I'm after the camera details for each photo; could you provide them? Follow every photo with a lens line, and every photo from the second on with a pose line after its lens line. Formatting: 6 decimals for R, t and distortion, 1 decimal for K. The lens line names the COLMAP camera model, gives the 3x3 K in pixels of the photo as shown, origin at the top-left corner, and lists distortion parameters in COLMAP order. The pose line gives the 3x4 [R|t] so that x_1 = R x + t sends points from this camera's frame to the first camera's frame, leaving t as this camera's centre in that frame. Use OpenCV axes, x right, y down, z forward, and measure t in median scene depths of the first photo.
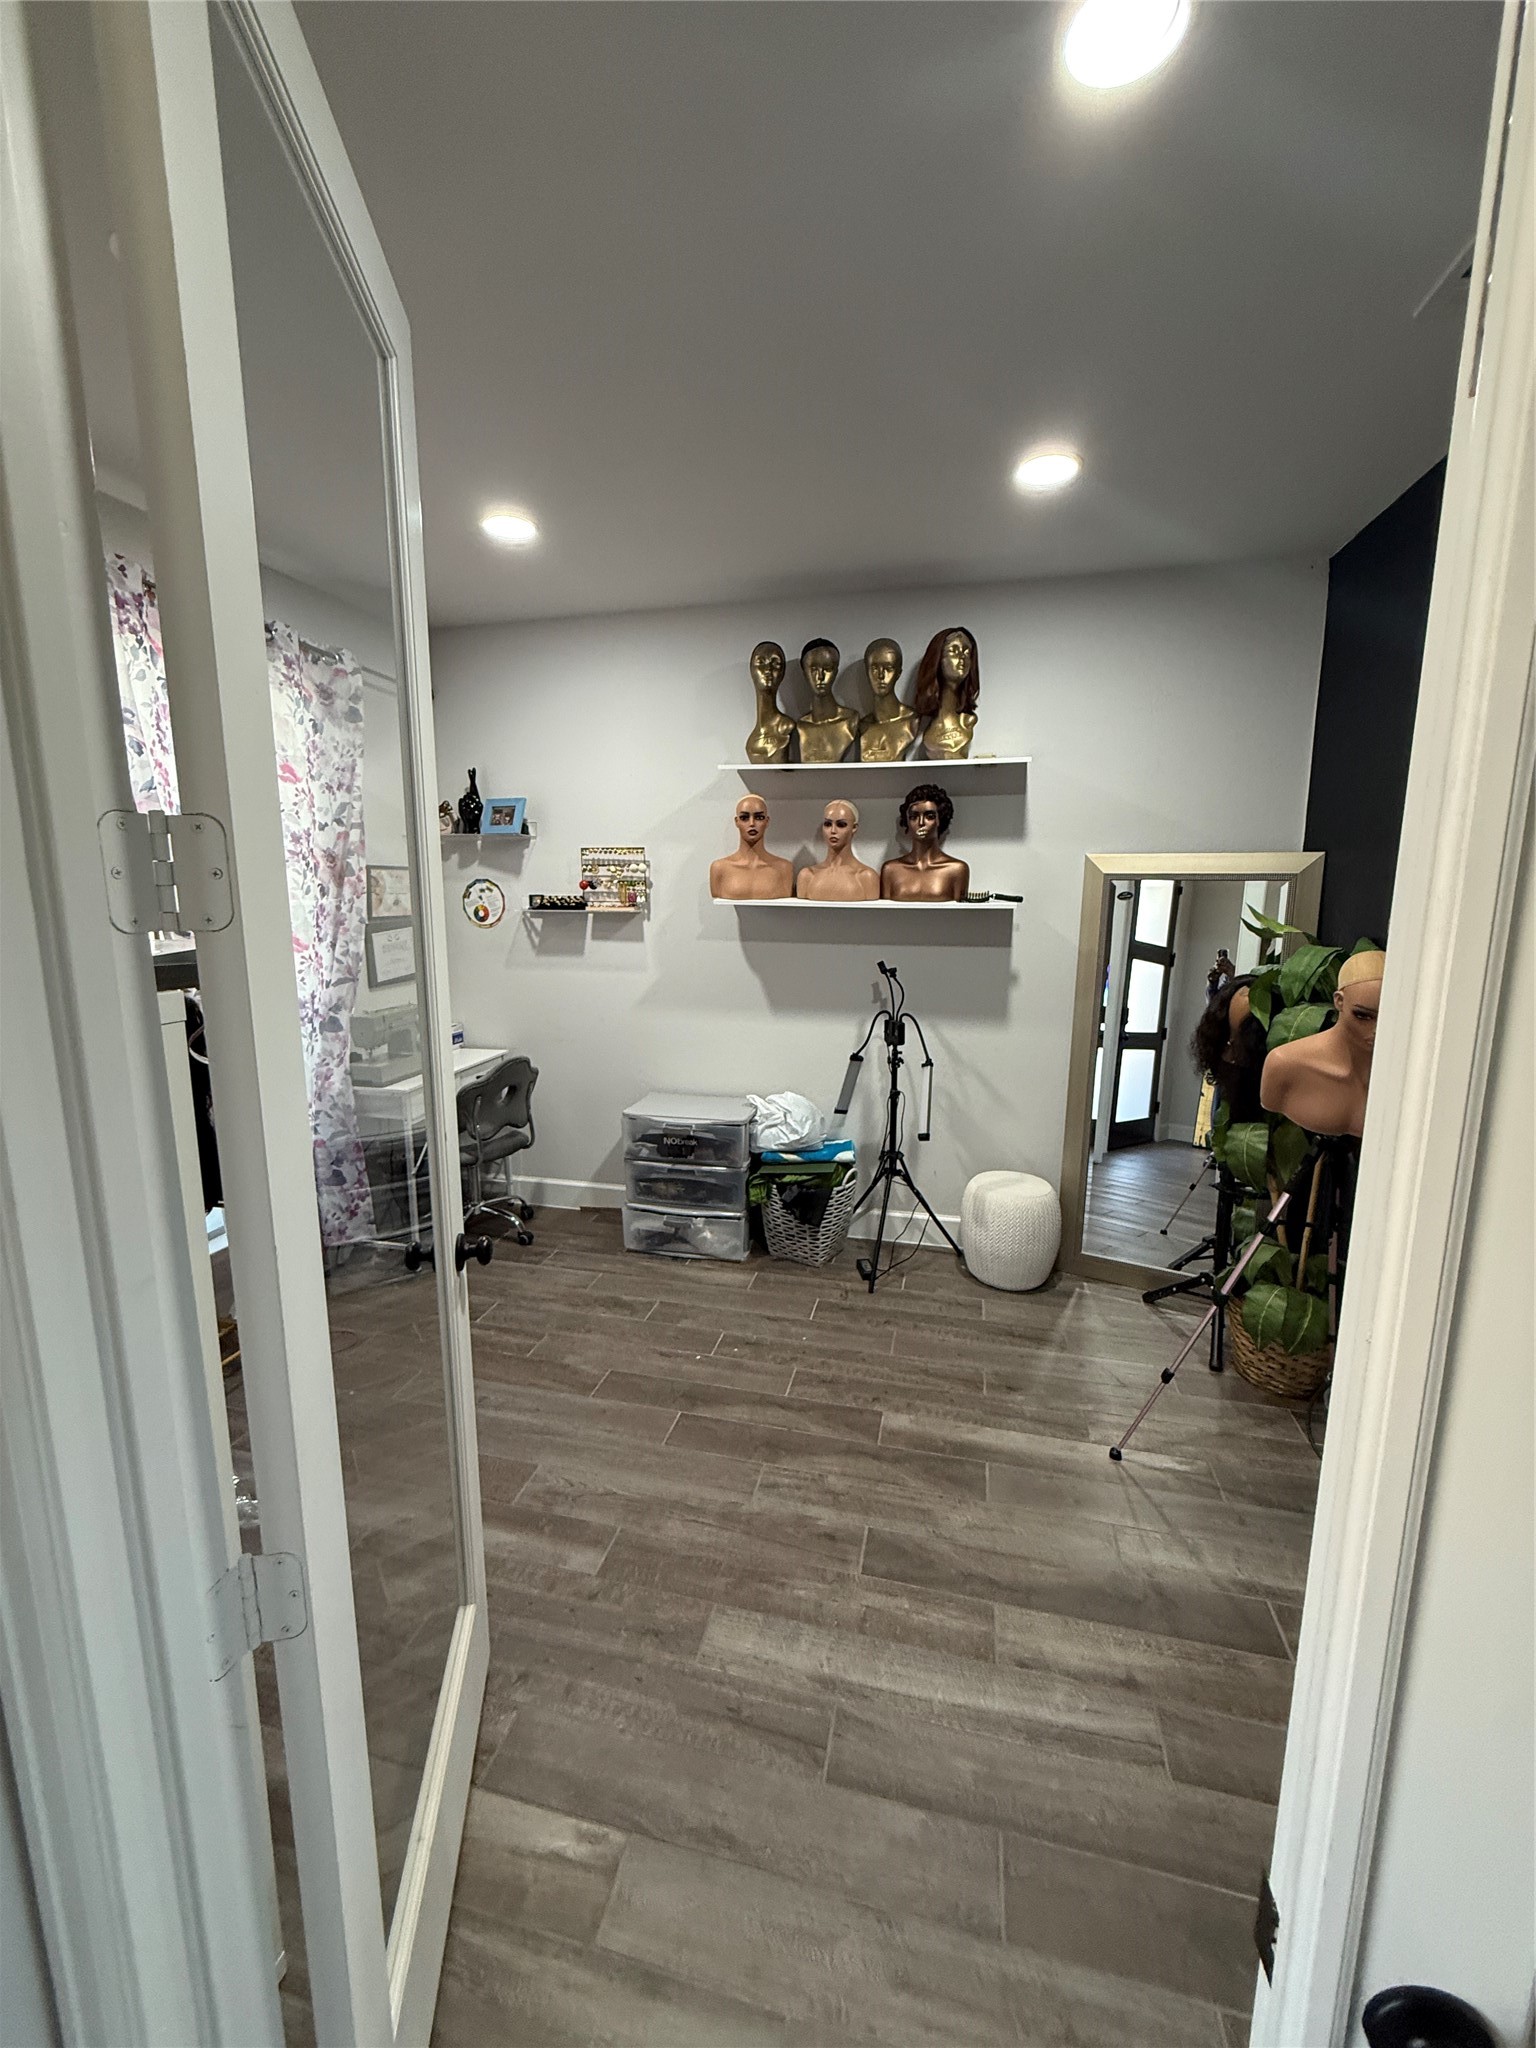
lens RADIAL K [[818.3, 0, 769.7], [0, 818.3, 1015.6], [0, 0, 1]] dist [0.001442, 0.000296]
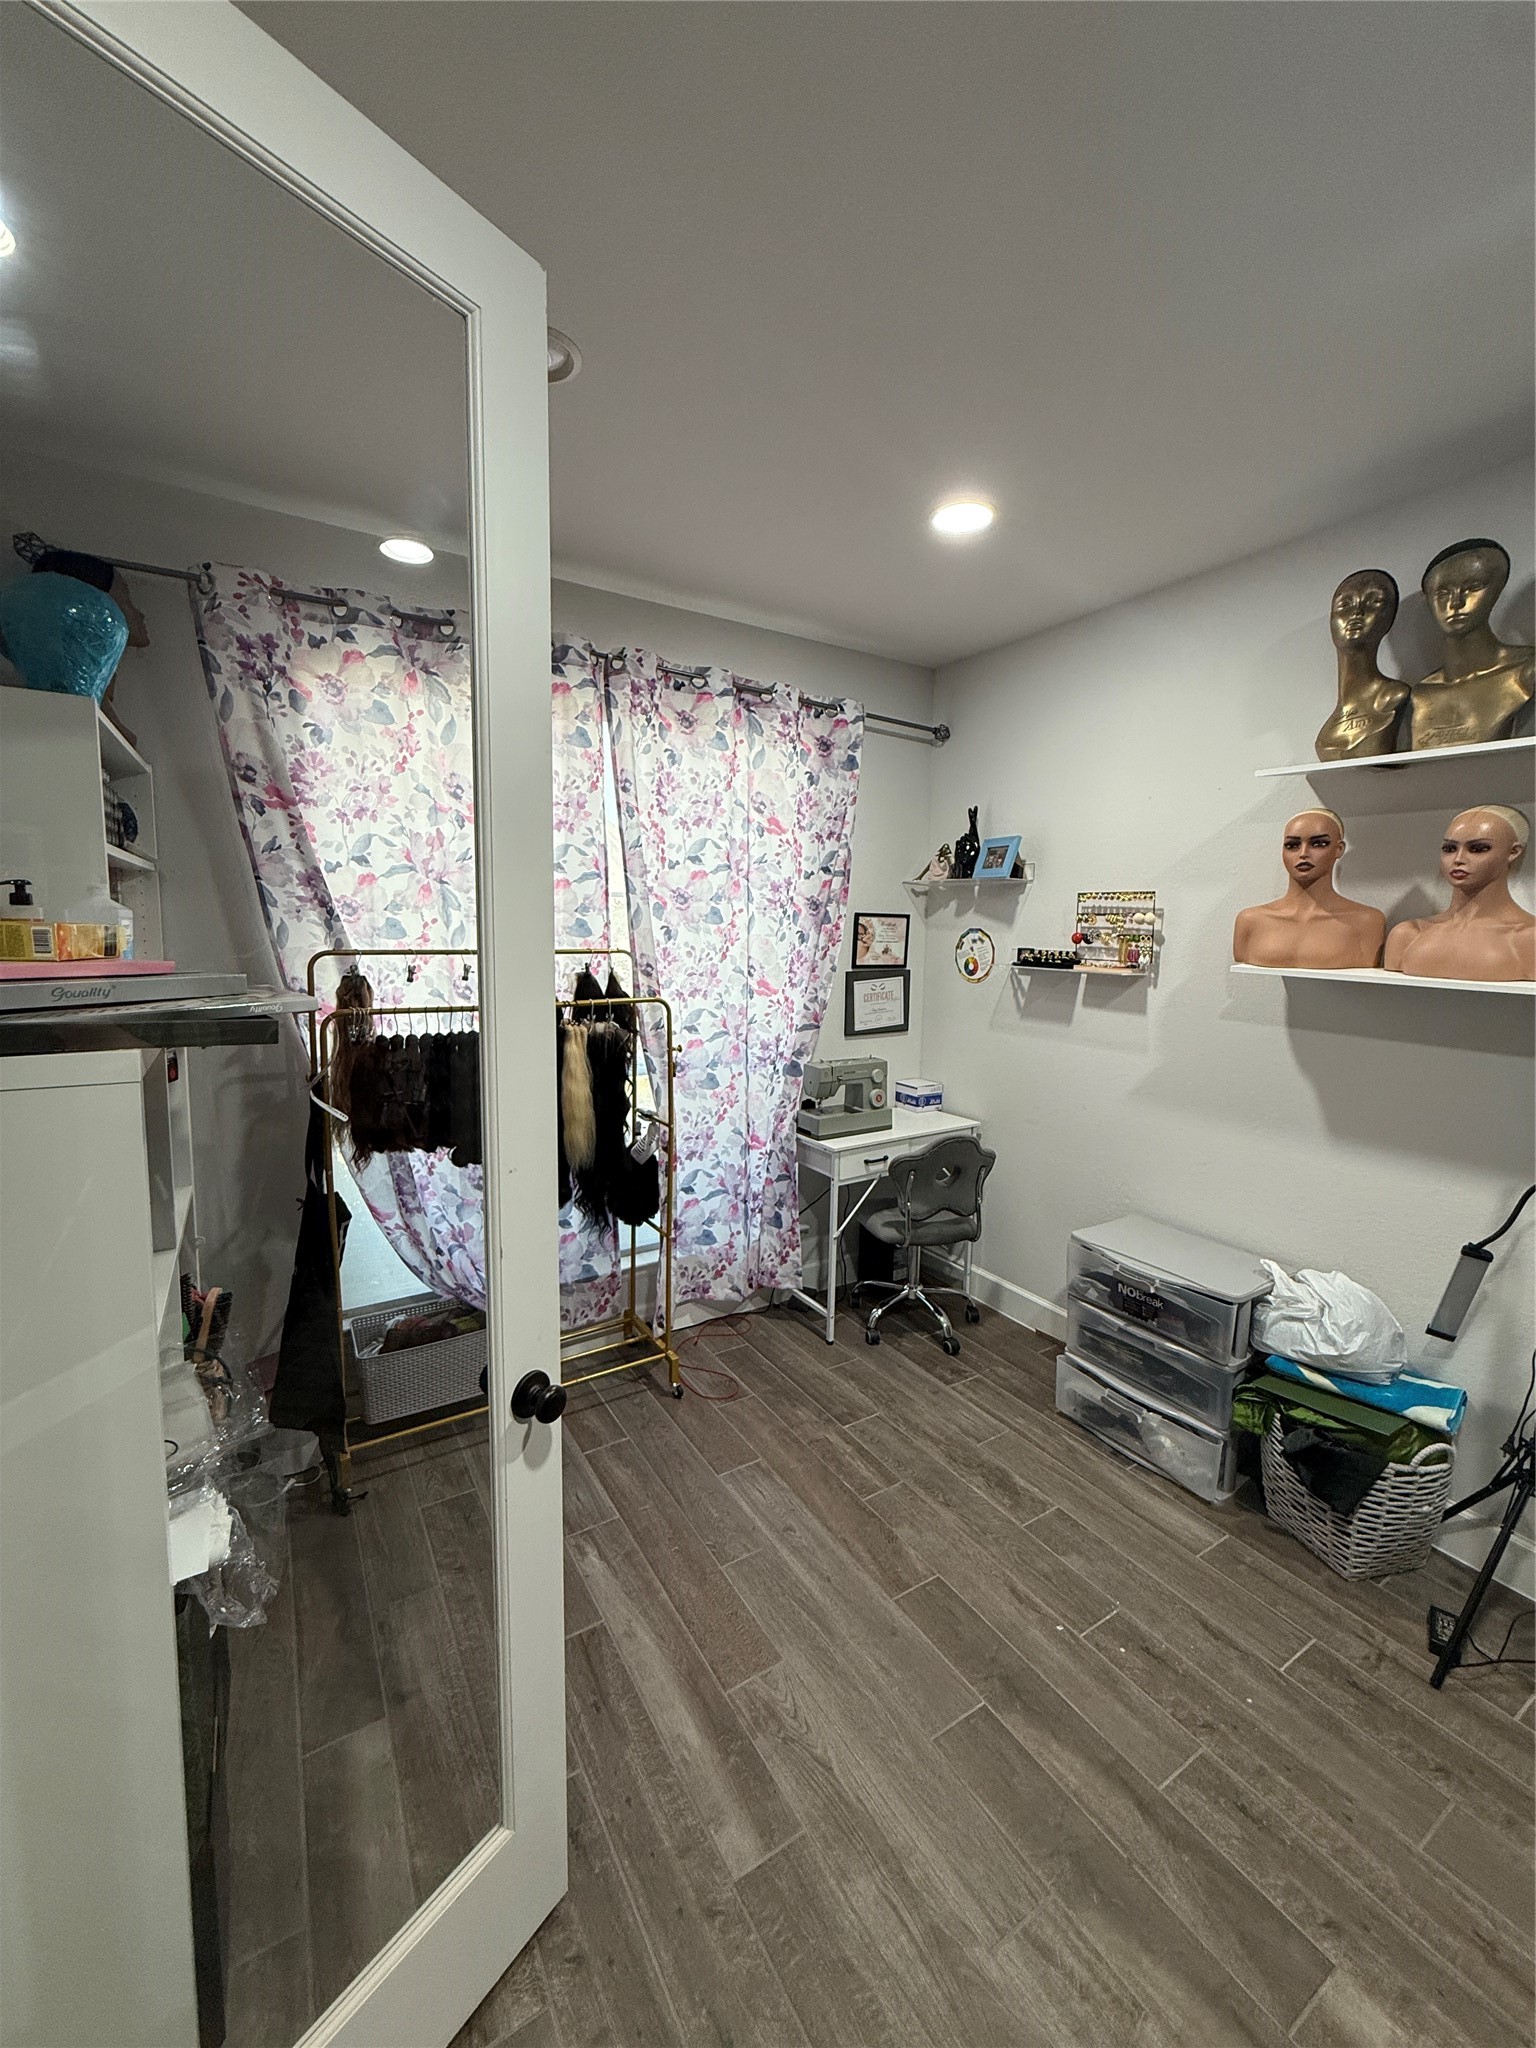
lens RADIAL K [[818.3, 0, 769.7], [0, 818.3, 1015.6], [0, 0, 1]] dist [0.001442, 0.000296]
pose [[0.712359, 0.093265, -0.695591, 0.135742], [-0.130292, 0.991476, -0.000495, -0.047485], [0.689615, 0.090983, 0.718438, 0.234383]]
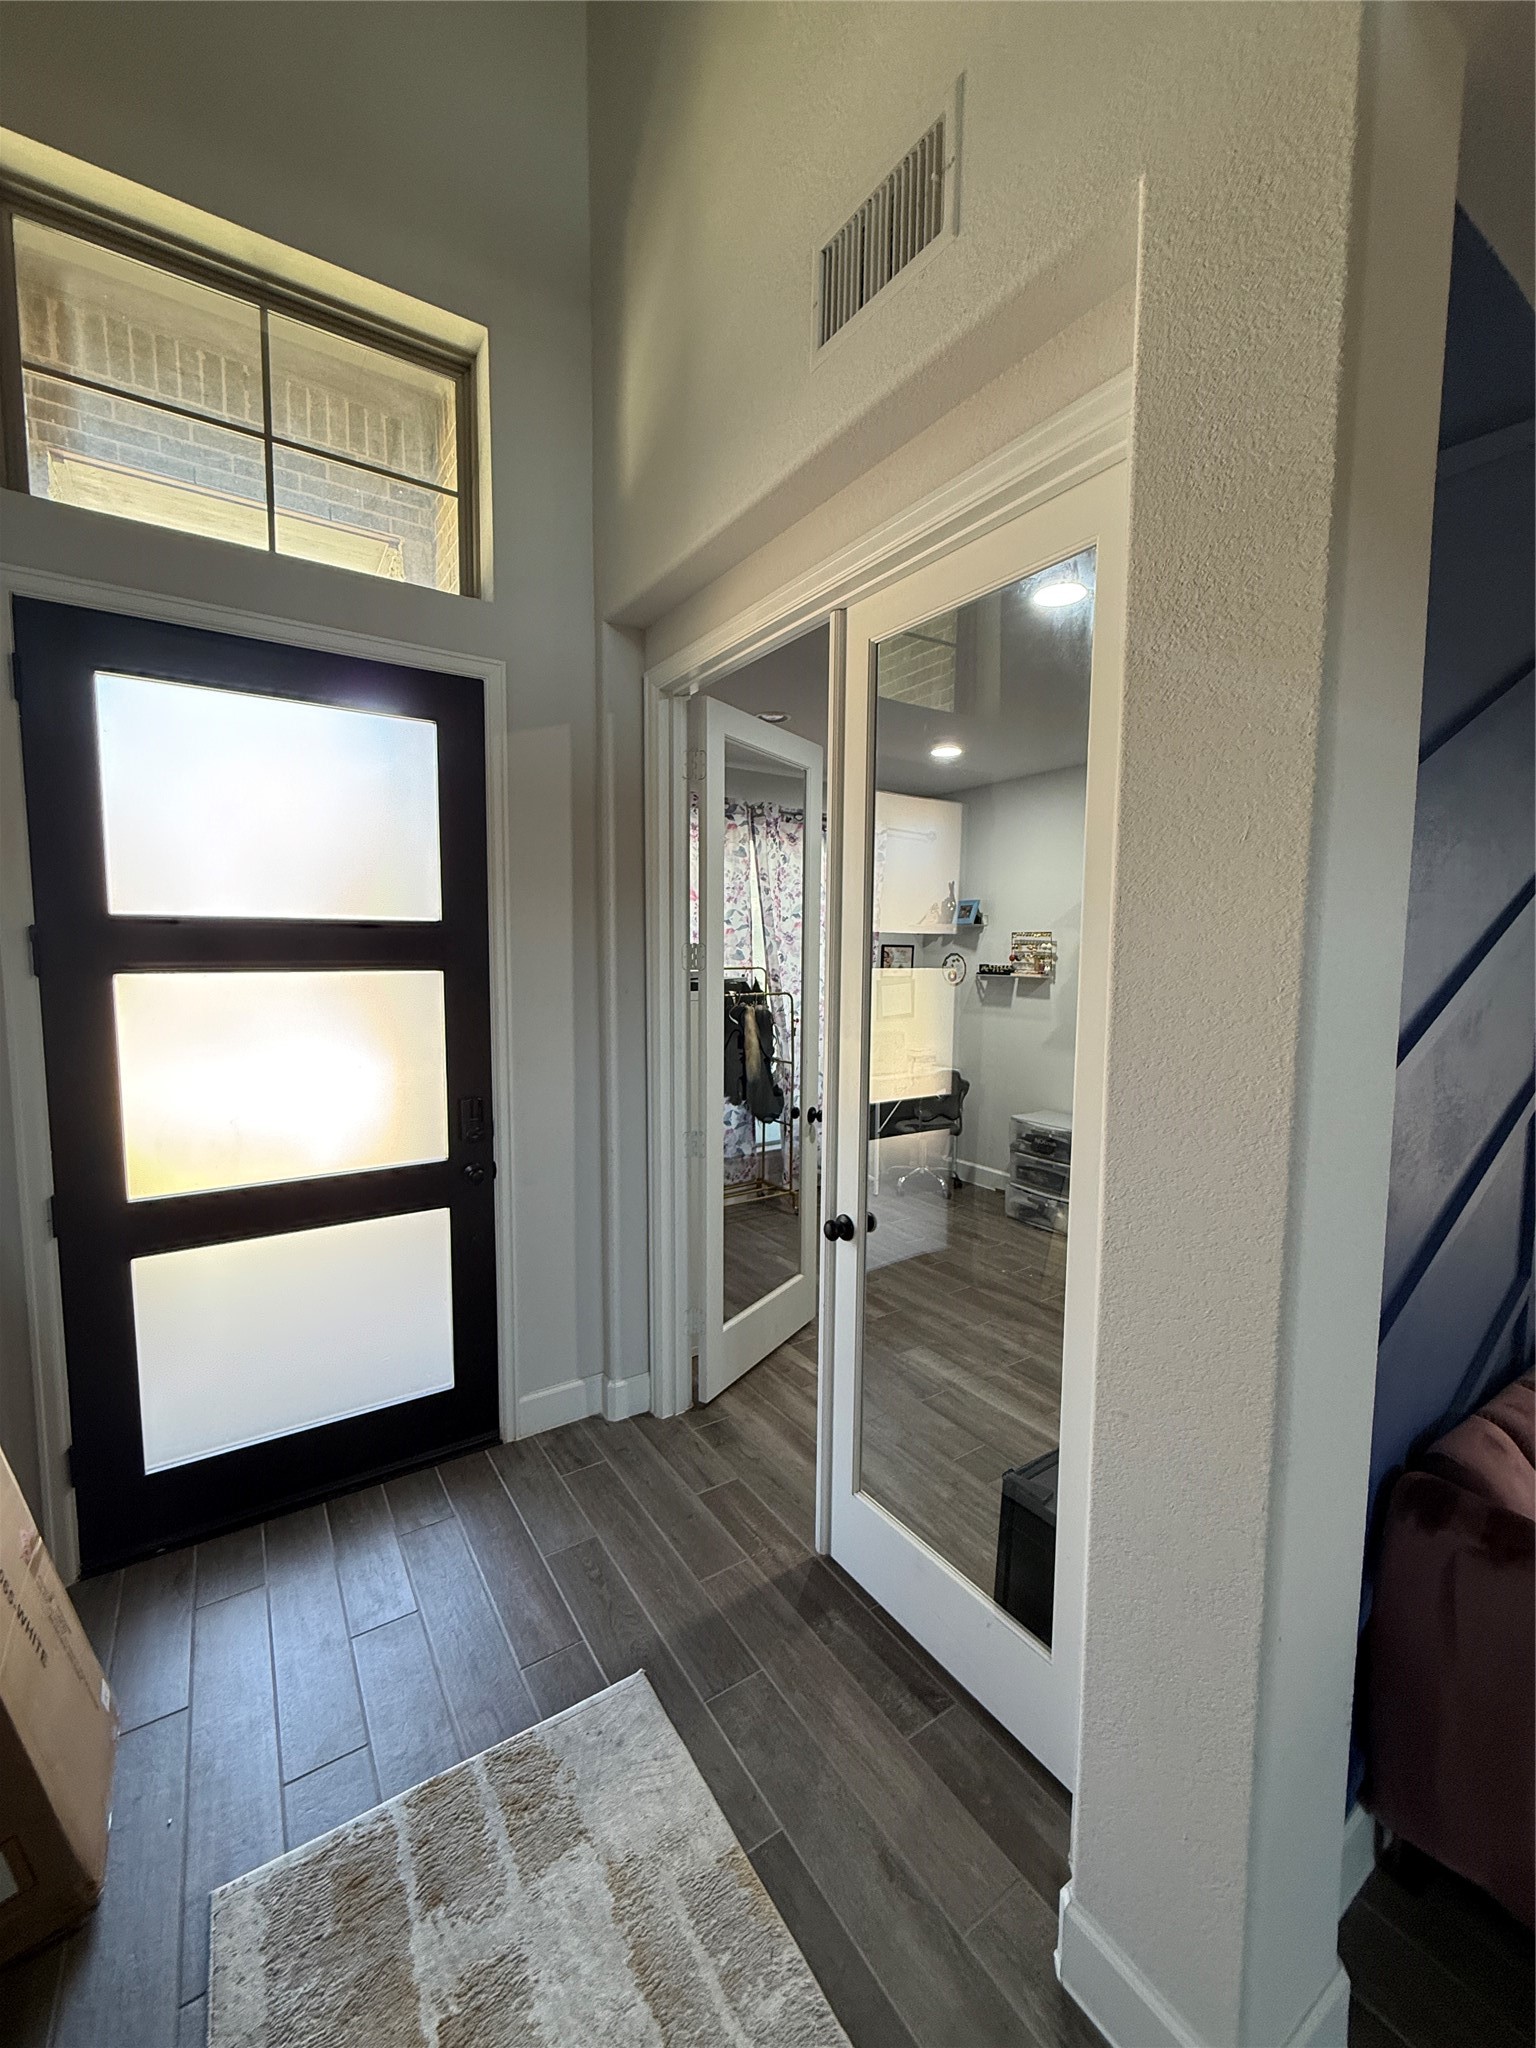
lens RADIAL K [[818.3, 0, 769.7], [0, 818.3, 1015.6], [0, 0, 1]] dist [0.001442, 0.000296]
pose [[0.737490, 0.060191, -0.672671, 0.462605], [-0.115671, 0.992560, -0.038002, 0.047255], [0.665379, 0.105835, 0.738965, -0.355128]]
